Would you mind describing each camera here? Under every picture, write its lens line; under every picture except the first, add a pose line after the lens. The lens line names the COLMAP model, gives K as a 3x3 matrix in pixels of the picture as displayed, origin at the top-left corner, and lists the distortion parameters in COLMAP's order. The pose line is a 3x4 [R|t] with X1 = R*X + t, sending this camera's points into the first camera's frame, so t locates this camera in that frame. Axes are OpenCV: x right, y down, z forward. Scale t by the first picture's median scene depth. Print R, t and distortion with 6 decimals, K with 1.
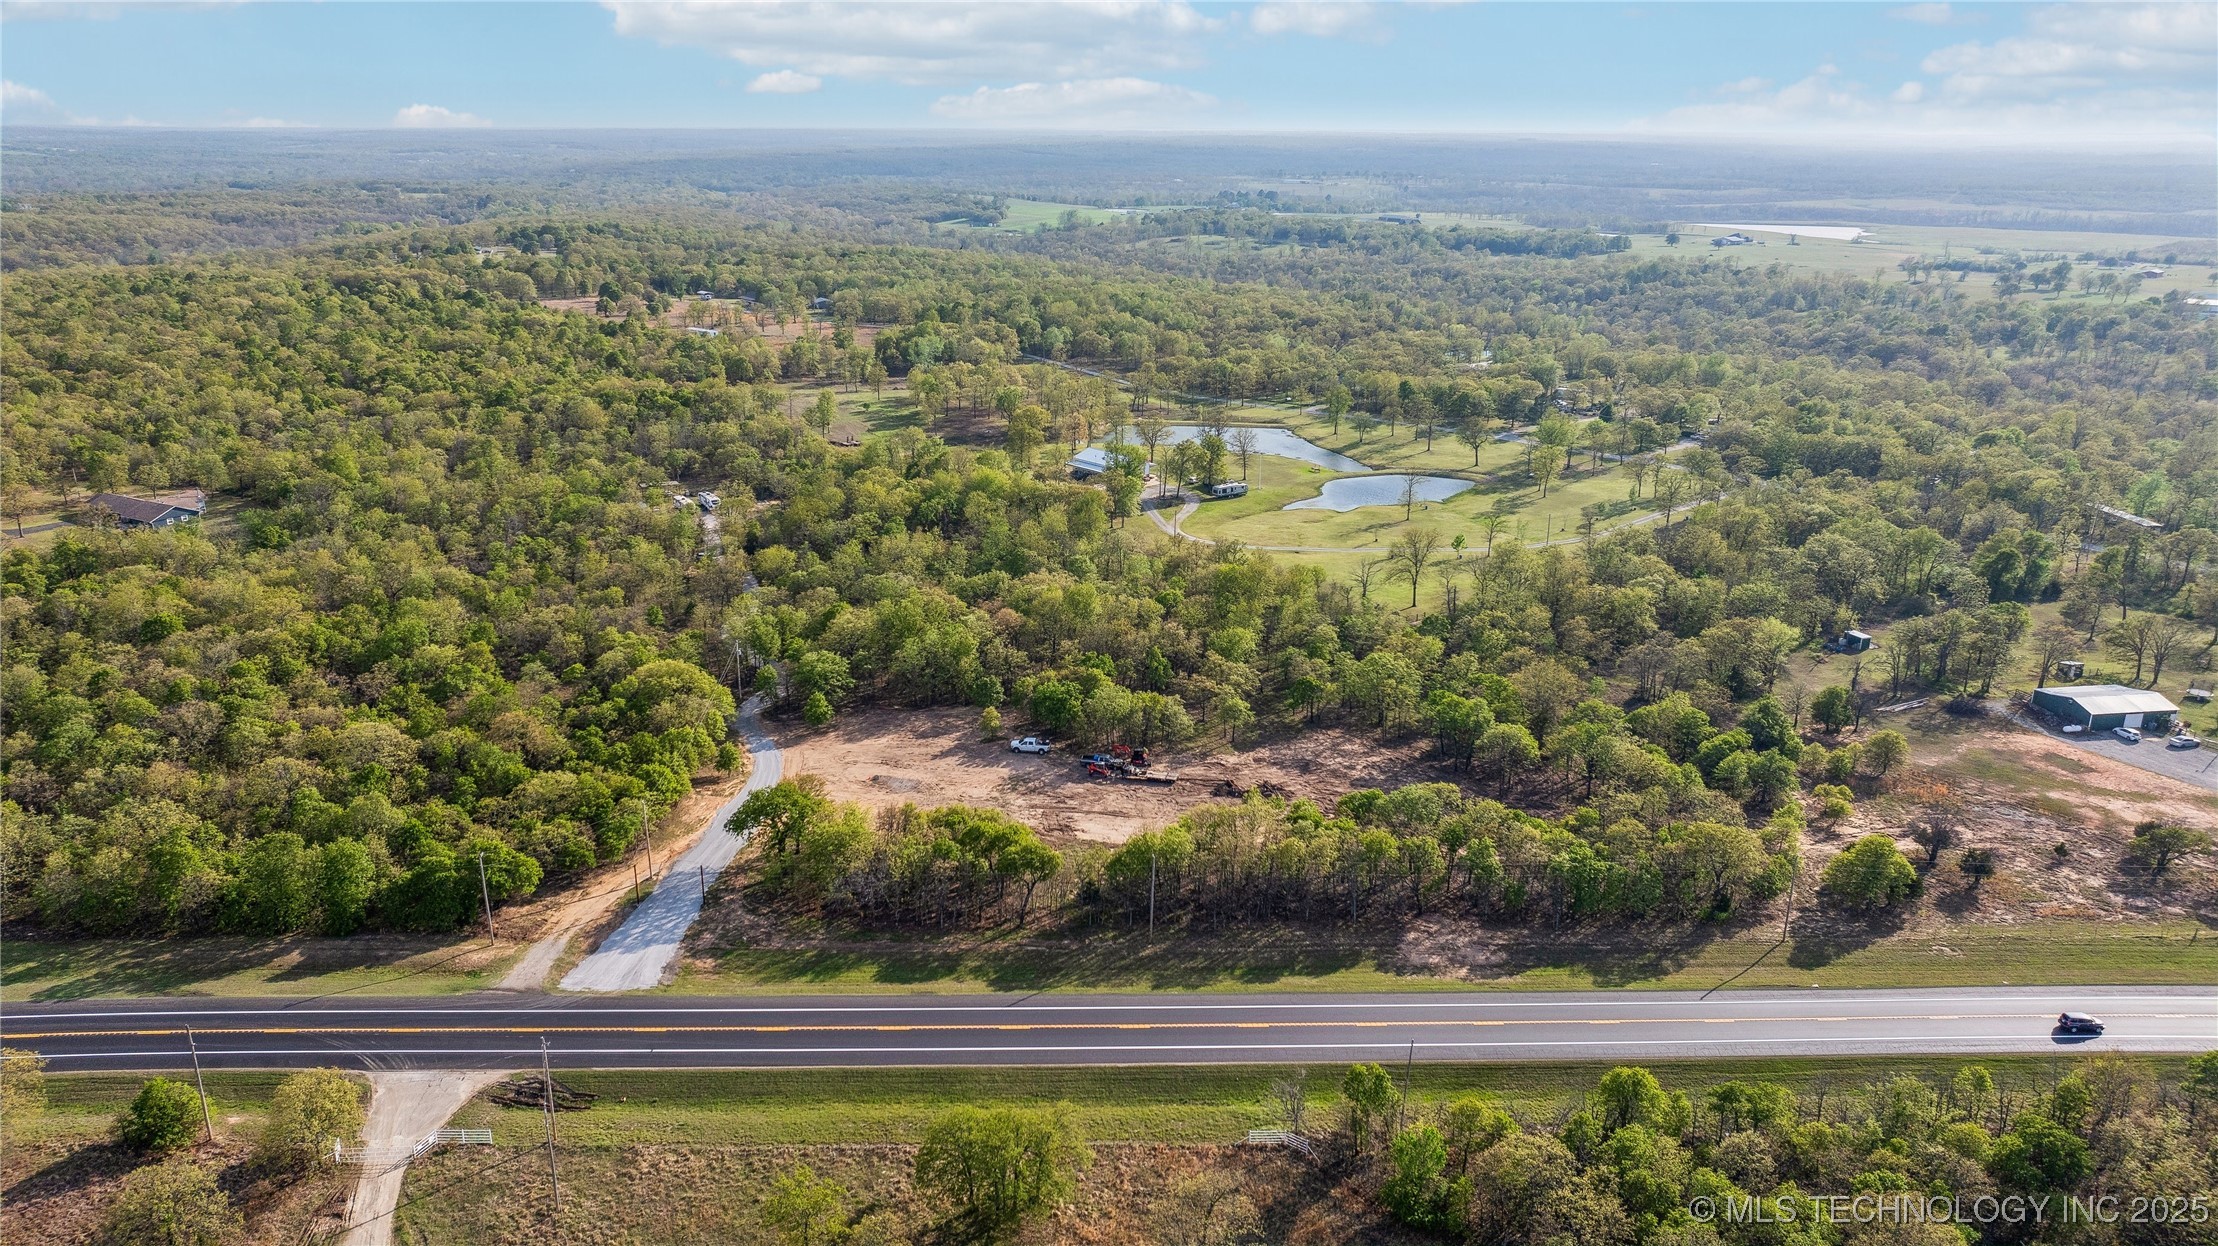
lens RADIAL K [[1597.1, 0, 1117.1], [0, 1597.1, 624.2], [0, 0, 1]] dist [-0.010673, 0.006312]
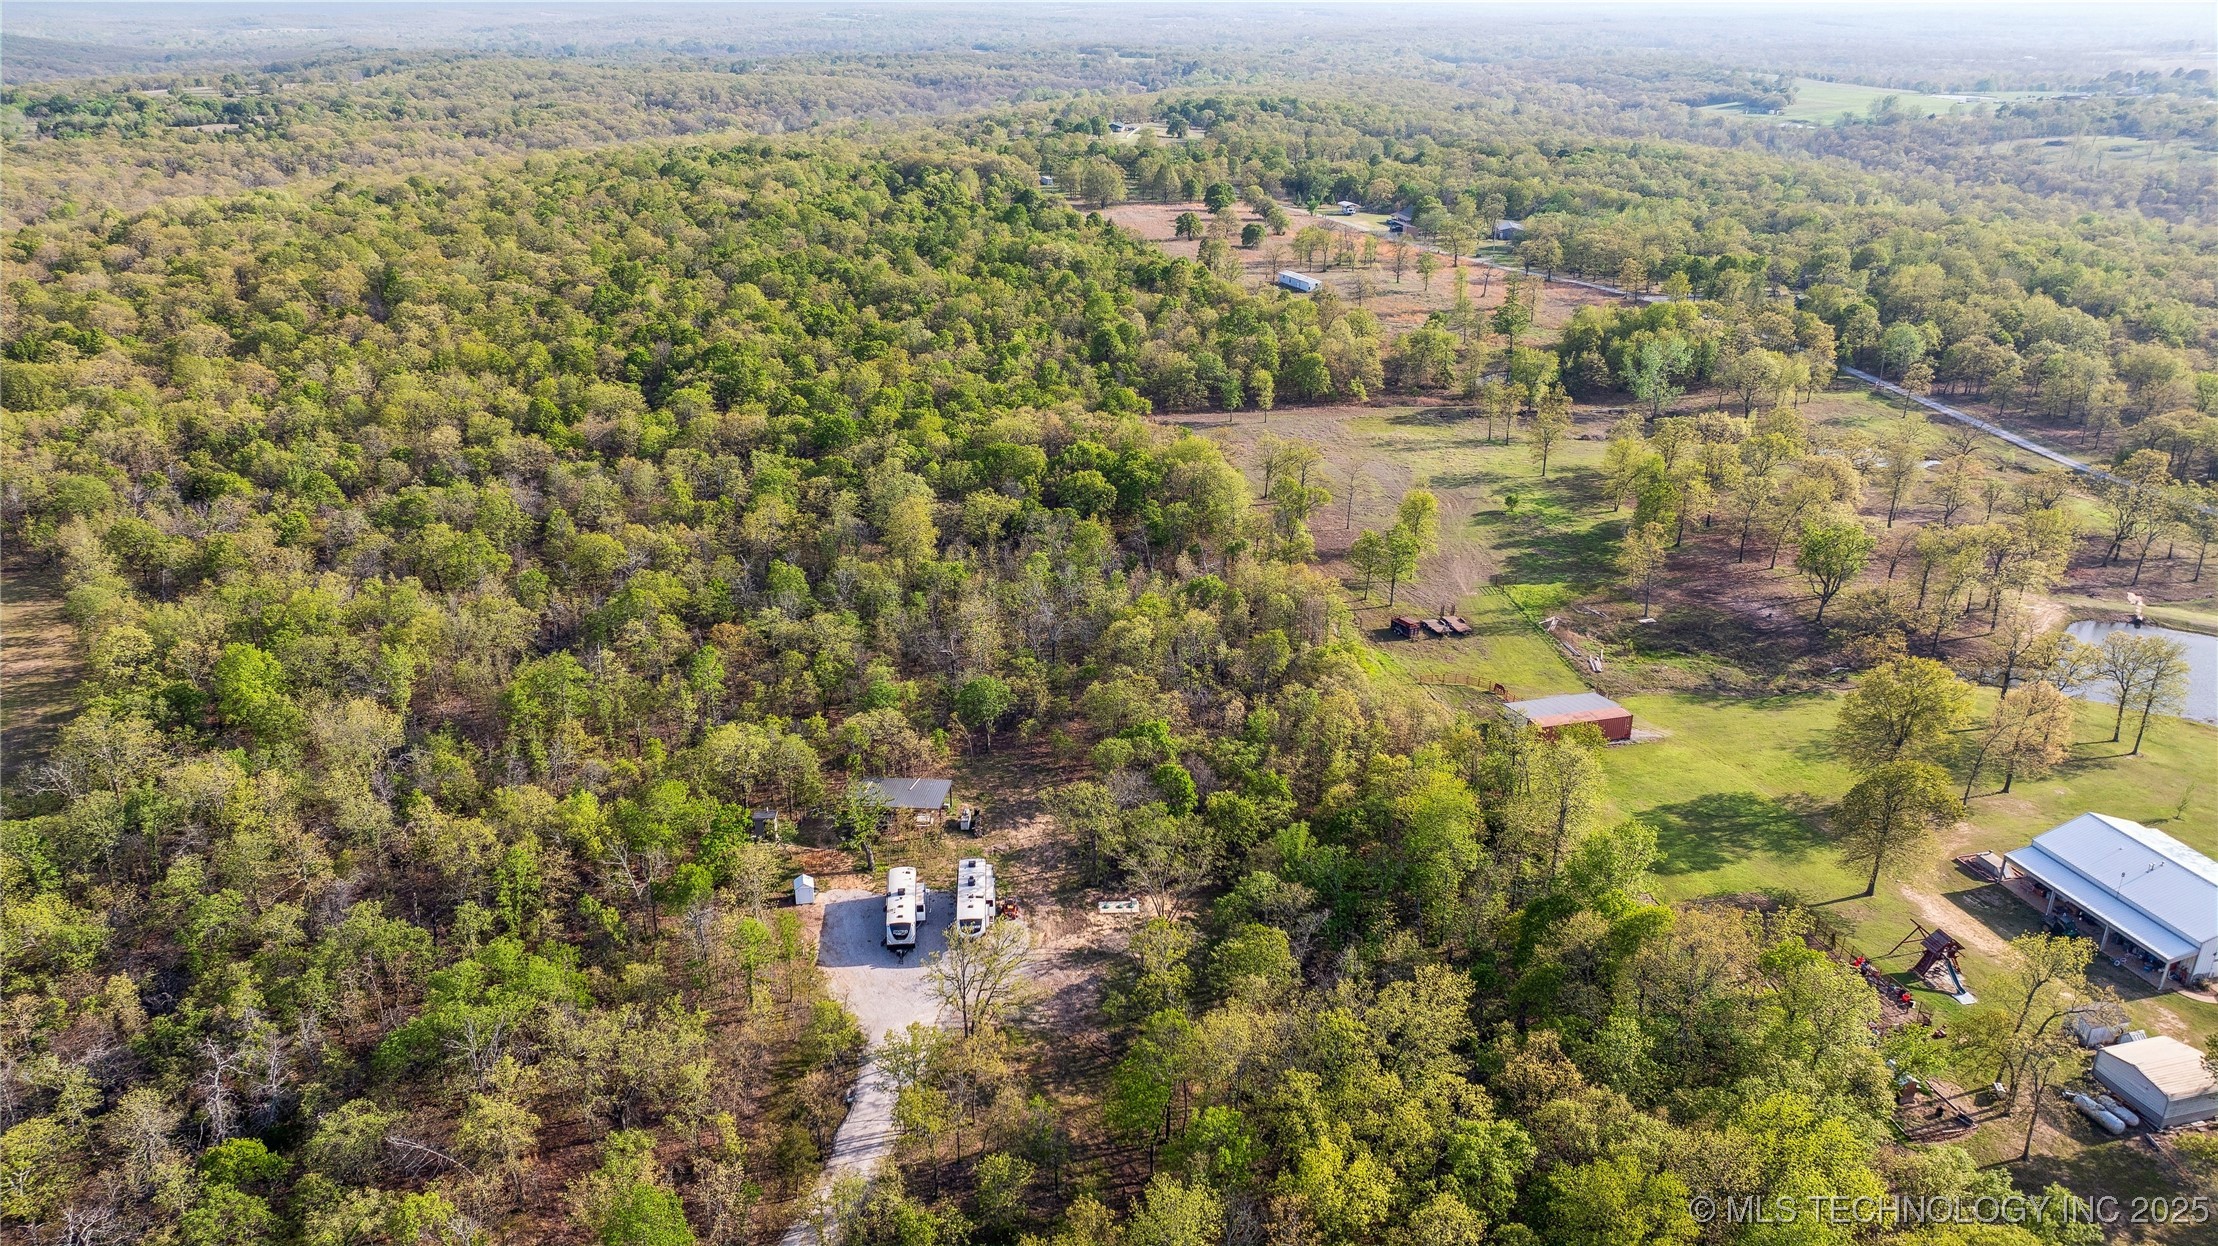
lens RADIAL K [[1597.1, 0, 1117.1], [0, 1597.1, 624.2], [0, 0, 1]] dist [-0.010673, 0.006312]
pose [[0.903914, 0.156239, -0.398156, -0.036982], [-0.126898, 0.986944, 0.099193, -0.075985], [0.408456, -0.039137, 0.911939, 0.284763]]
